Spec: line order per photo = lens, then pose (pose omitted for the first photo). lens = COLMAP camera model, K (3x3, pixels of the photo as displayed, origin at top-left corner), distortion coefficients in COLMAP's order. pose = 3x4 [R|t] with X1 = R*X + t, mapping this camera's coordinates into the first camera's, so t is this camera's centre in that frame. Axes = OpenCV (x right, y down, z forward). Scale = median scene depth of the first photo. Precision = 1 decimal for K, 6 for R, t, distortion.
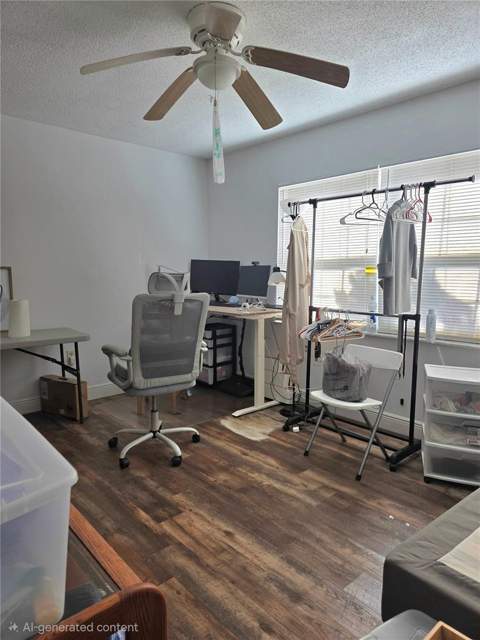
lens RADIAL K [[431.4, 0, 235.0], [0, 431.4, 321.4], [0, 0, 1]] dist [0.057172, -0.046490]
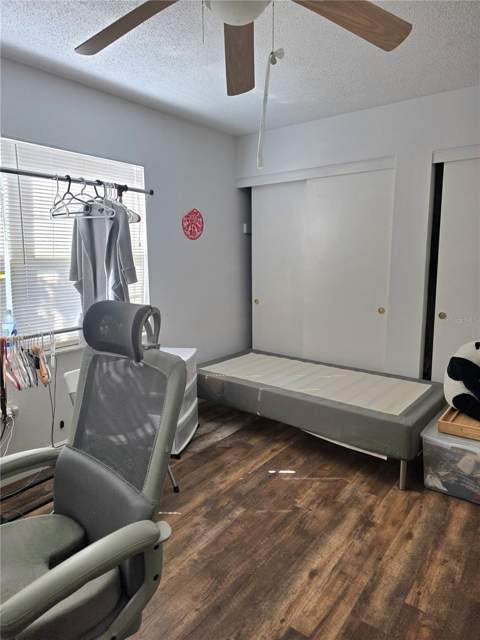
lens RADIAL K [[431.4, 0, 235.0], [0, 431.4, 321.4], [0, 0, 1]] dist [0.057172, -0.046490]
pose [[-0.194185, -0.160918, 0.967676, -0.780294], [0.125226, 0.974317, 0.187151, -0.215850], [-0.972939, 0.157520, -0.169047, 1.231145]]
